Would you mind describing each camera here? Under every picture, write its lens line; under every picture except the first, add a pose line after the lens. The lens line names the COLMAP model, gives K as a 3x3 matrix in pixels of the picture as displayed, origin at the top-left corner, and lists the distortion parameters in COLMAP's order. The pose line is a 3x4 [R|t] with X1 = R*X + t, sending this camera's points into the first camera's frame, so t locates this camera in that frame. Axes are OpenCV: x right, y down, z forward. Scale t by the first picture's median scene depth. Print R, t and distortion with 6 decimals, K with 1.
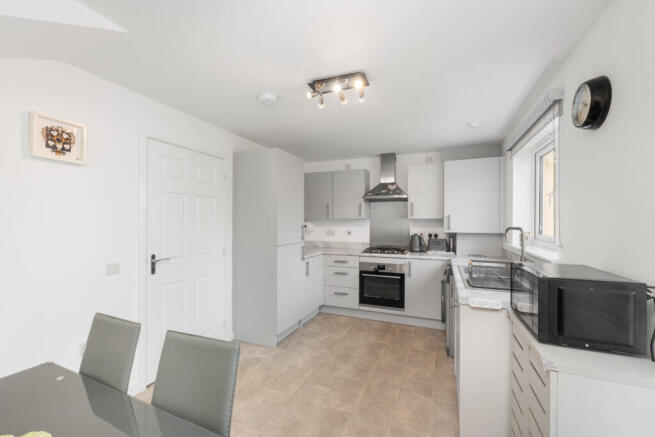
lens RADIAL K [[275.1, 0, 327.1], [0, 275.1, 220.4], [0, 0, 1]] dist [0.001843, 0.000995]
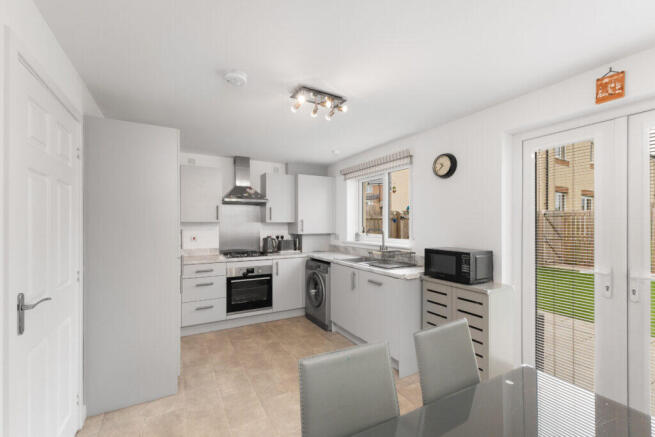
lens RADIAL K [[275.1, 0, 325.3], [0, 275.1, 222.4], [0, 0, 1]] dist [0.001843, 0.000995]
pose [[0.621634, 0.003720, 0.783299, -0.418208], [-0.000151, 0.999989, -0.004630, -0.001150], [-0.783308, 0.002760, 0.621628, 0.164153]]
